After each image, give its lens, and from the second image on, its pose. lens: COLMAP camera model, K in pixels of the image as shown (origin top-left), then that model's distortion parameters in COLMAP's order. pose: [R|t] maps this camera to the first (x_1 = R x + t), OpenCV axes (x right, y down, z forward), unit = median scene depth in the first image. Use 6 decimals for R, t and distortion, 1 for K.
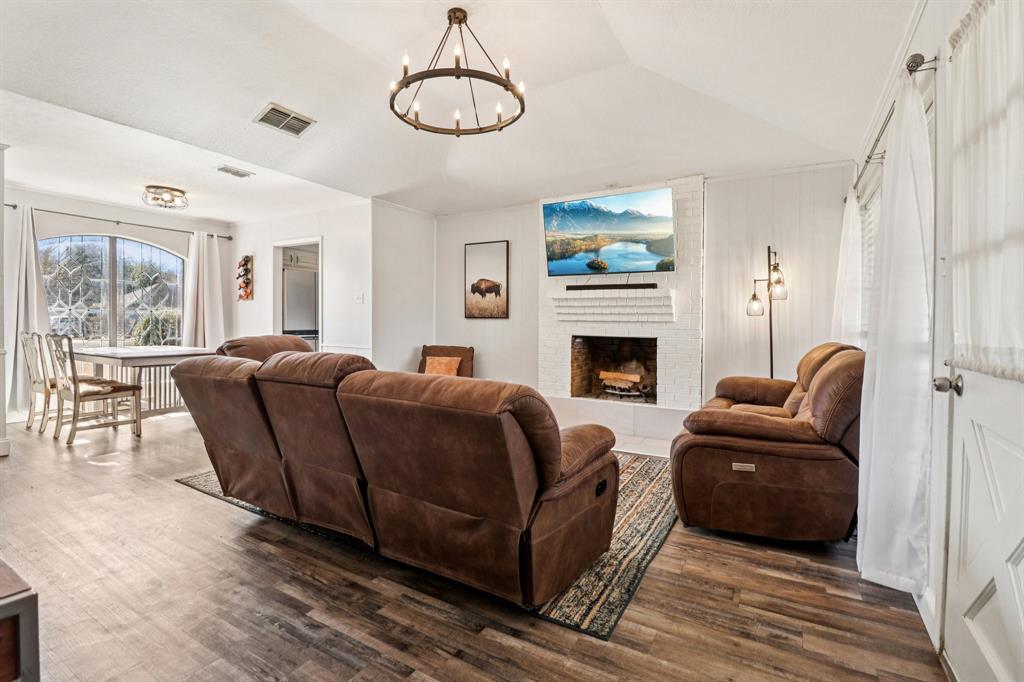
lens RADIAL K [[471.9, 0, 502.7], [0, 471.9, 324.8], [0, 0, 1]] dist [-0.003286, -0.009644]
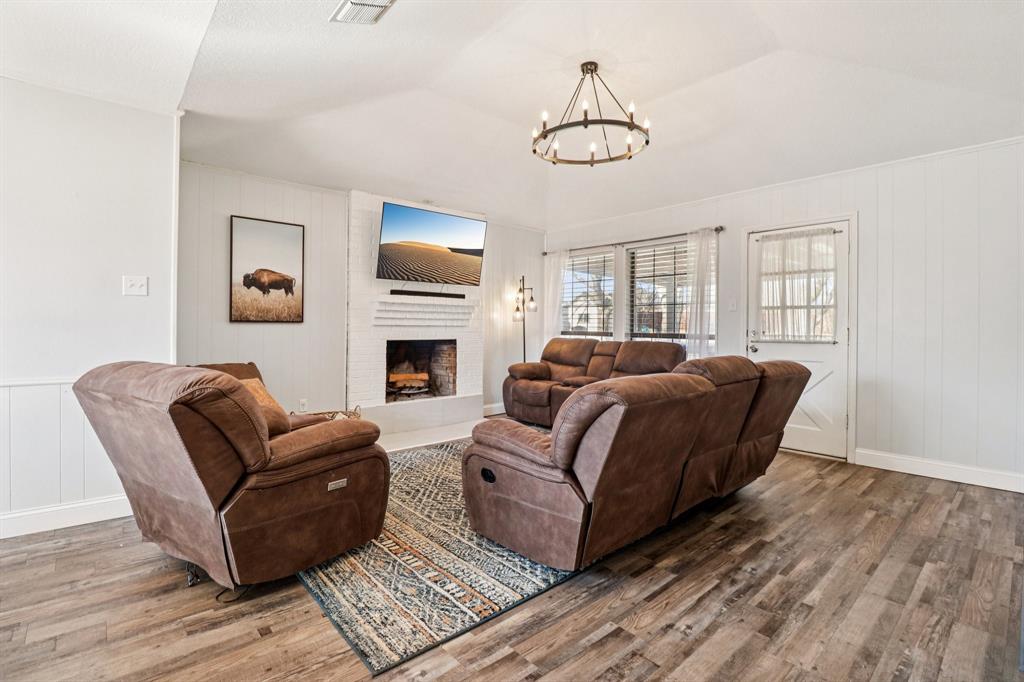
lens RADIAL K [[471.9, 0, 500.8], [0, 471.9, 322.5], [0, 0, 1]] dist [-0.003286, -0.009644]
pose [[0.309805, -0.001318, 0.950799, -0.724555], [0.003423, 0.999994, 0.000271, -0.014112], [-0.950794, 0.003171, 0.309808, 0.481320]]
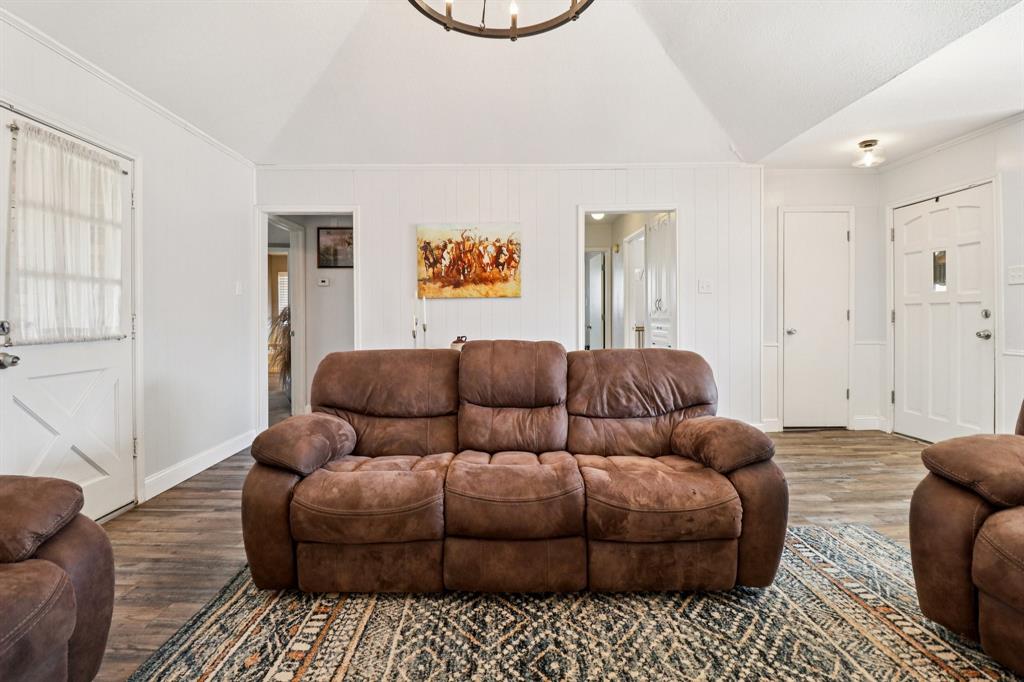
lens RADIAL K [[471.9, 0, 508.2], [0, 471.9, 322.3], [0, 0, 1]] dist [-0.003286, -0.009644]
pose [[-0.847820, 0.004586, -0.530264, 0.129715], [-0.005616, 0.999829, 0.017626, -0.005716], [0.530254, 0.017922, -0.847650, 0.873925]]
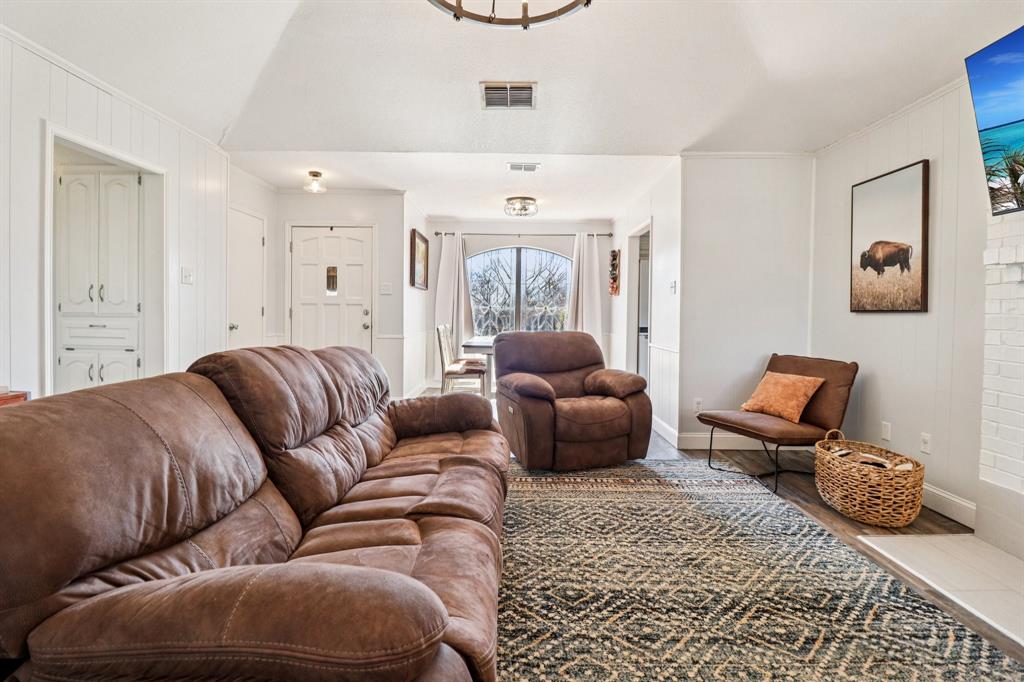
lens RADIAL K [[471.9, 0, 502.7], [0, 471.9, 319.9], [0, 0, 1]] dist [-0.003286, -0.009644]
pose [[0.503828, 0.007217, -0.863774, 0.242583], [-0.015962, 0.999872, -0.000957, 0.003129], [0.863656, 0.014269, 0.503879, 0.394284]]
